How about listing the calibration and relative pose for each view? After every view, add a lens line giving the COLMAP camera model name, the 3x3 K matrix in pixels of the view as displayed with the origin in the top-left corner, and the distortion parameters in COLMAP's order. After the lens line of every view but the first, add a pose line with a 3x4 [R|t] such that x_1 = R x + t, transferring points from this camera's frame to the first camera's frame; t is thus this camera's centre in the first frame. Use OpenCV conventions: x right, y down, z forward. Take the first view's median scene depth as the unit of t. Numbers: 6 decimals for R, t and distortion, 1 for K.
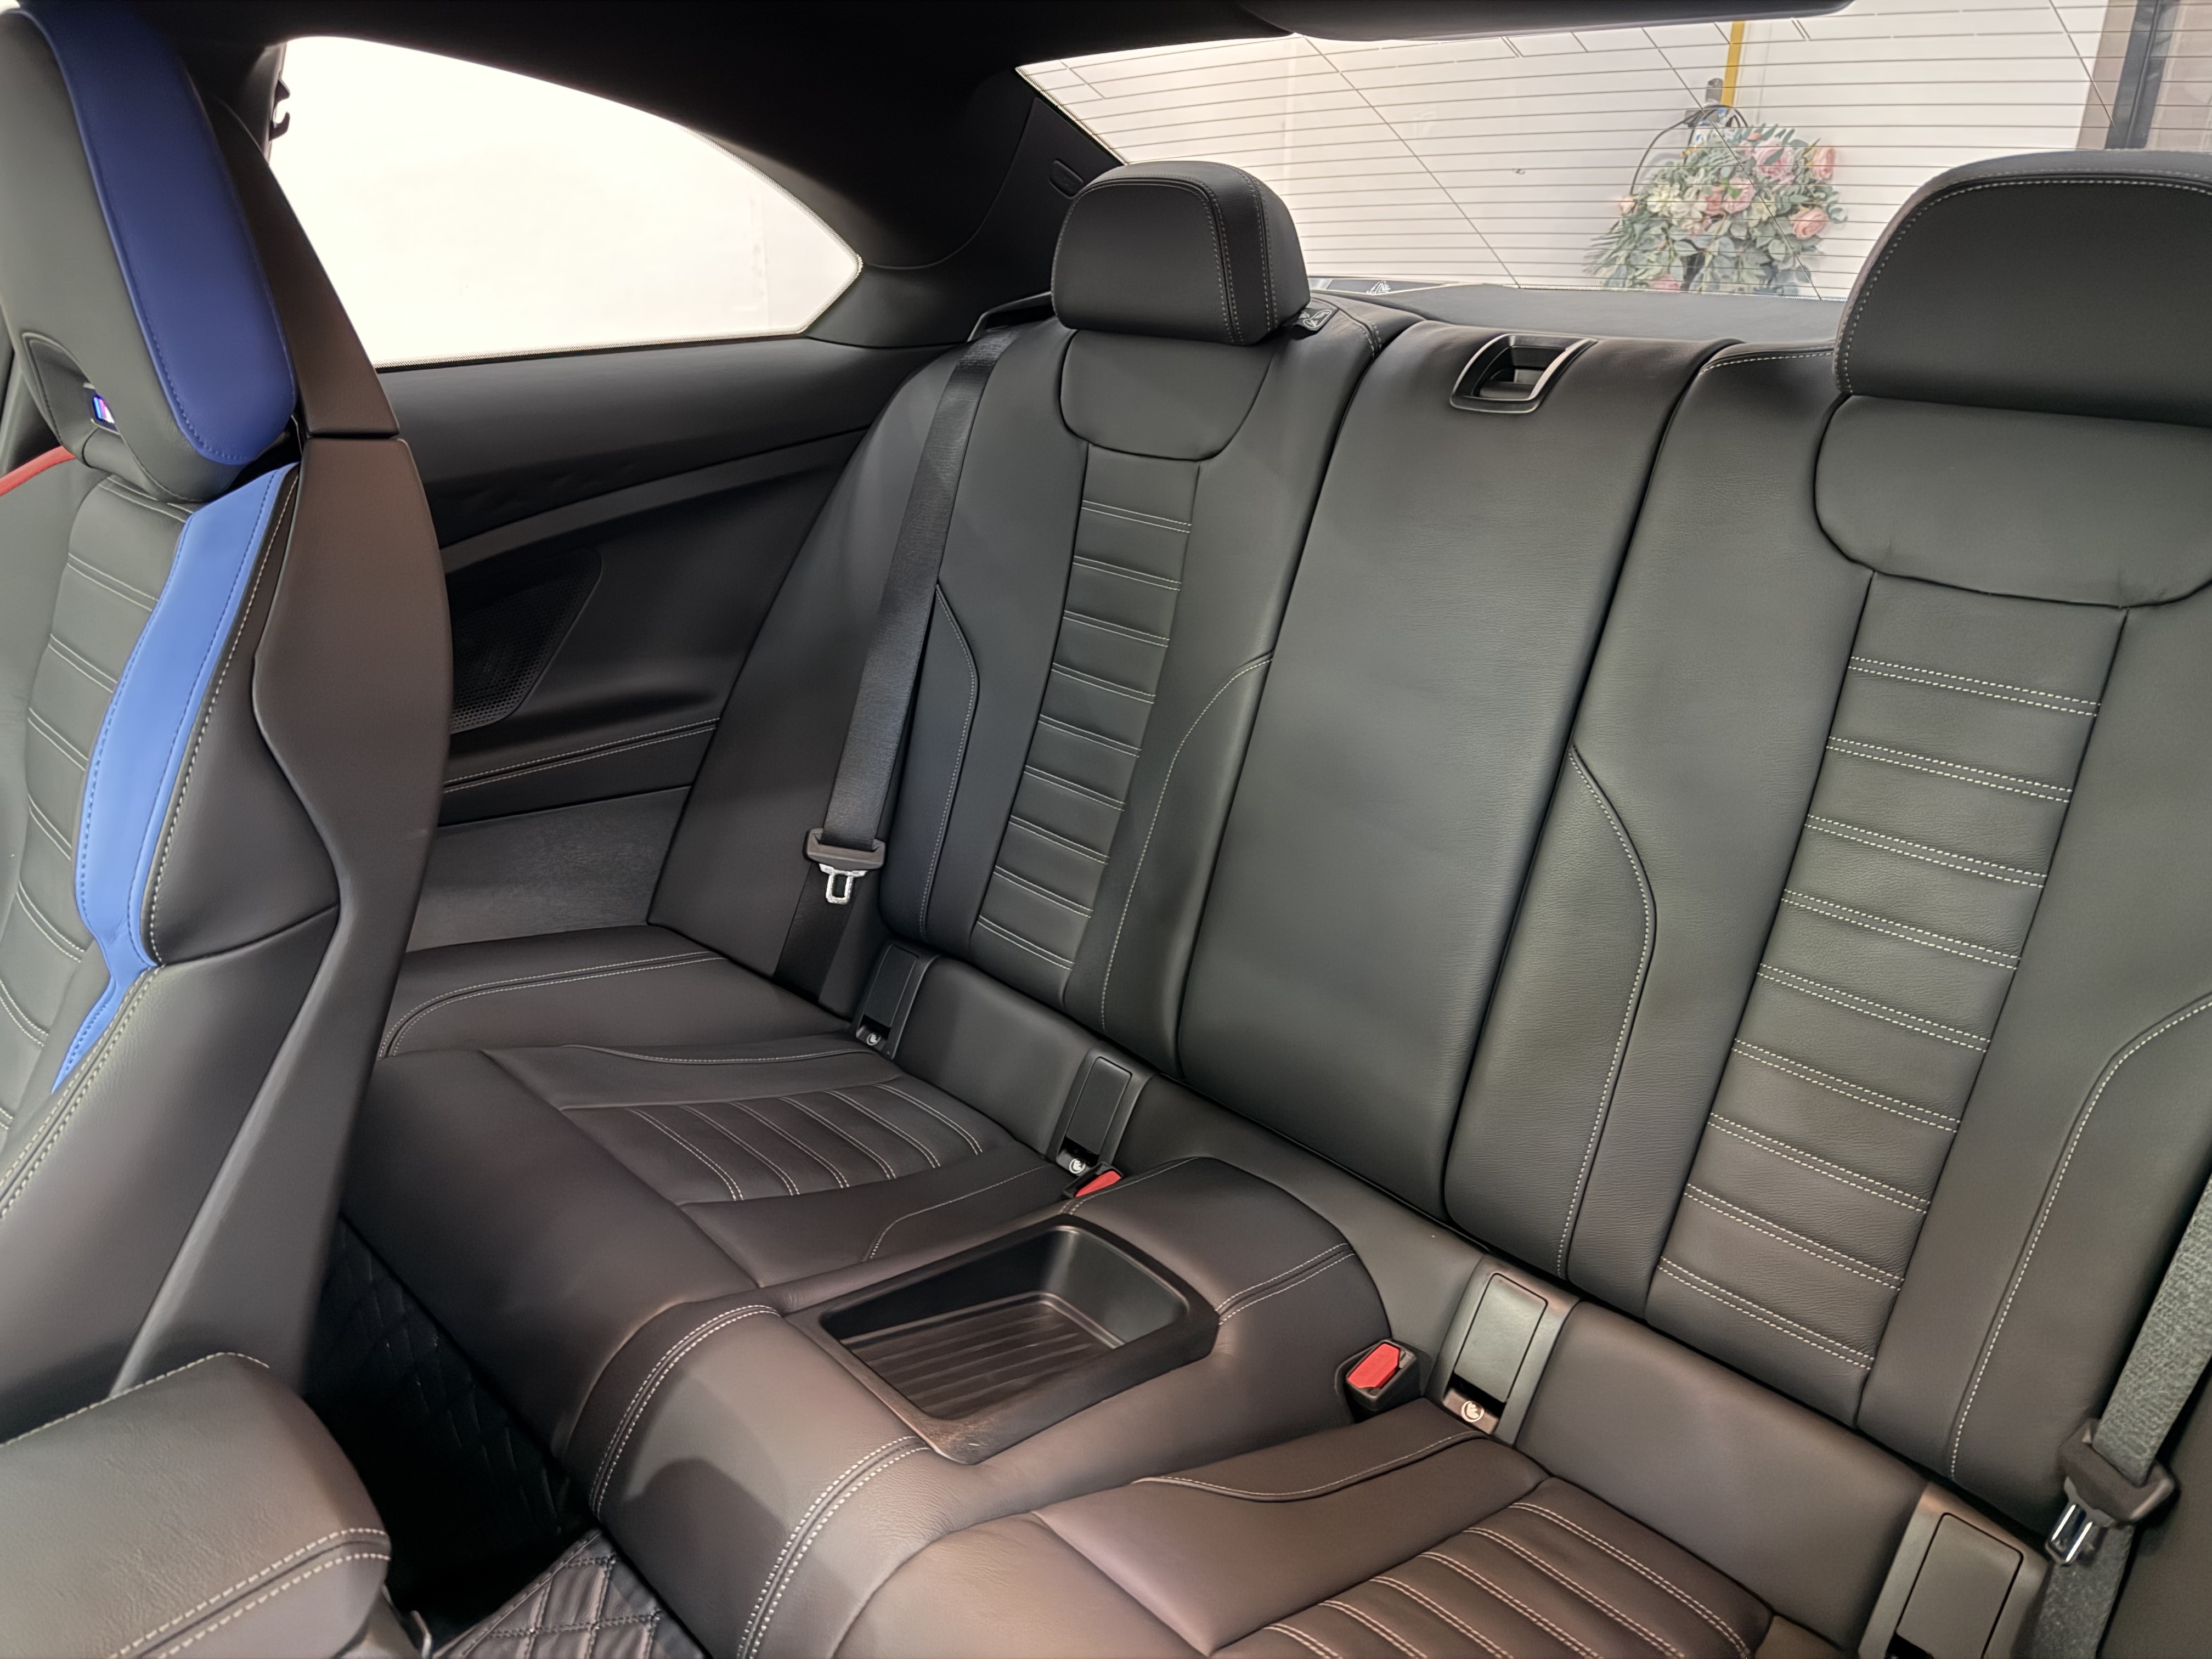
lens RADIAL K [[1554.6, 0, 1106.0], [0, 1554.6, 829.5], [0, 0, 1]] dist [0.050211, 0.002116]
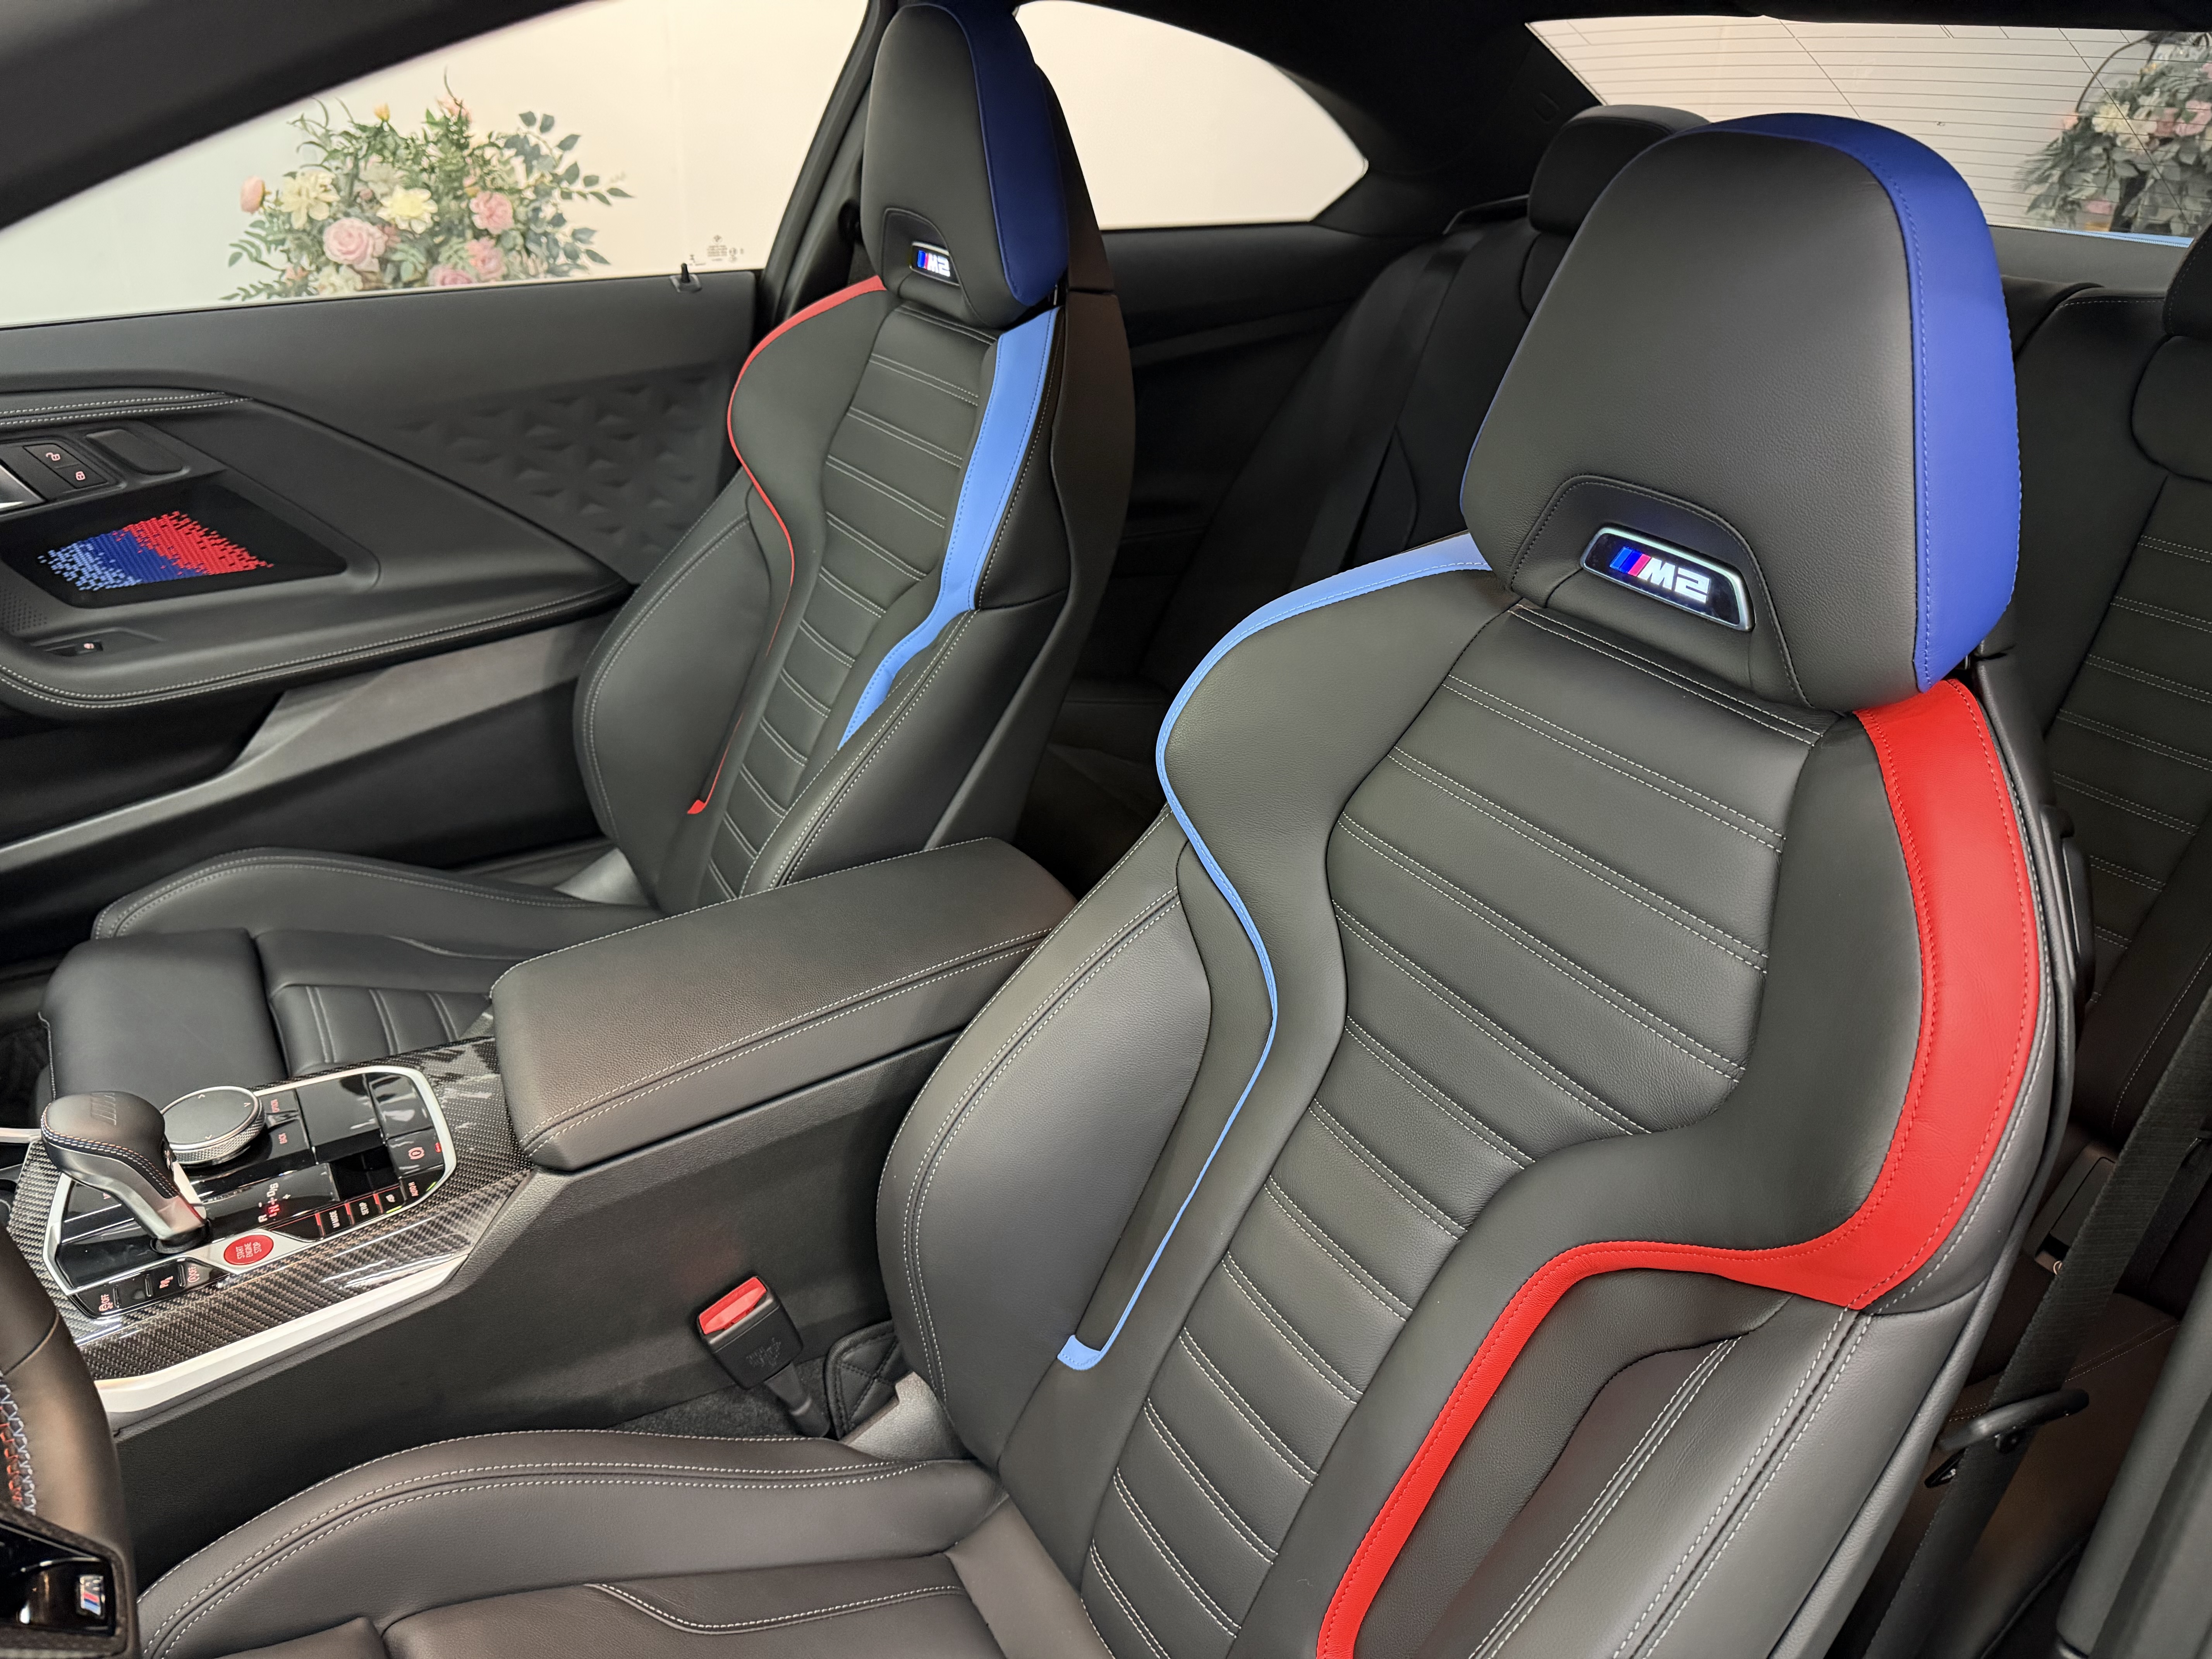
lens RADIAL K [[1653.6, 0, 1106.0], [0, 1653.6, 829.5], [0, 0, 1]] dist [0.003384, 0.014200]
pose [[0.978252, 0.125089, -0.165457, -0.033725], [-0.114702, 0.990863, 0.070944, 0.039817], [0.172820, -0.050423, 0.983662, -0.156924]]
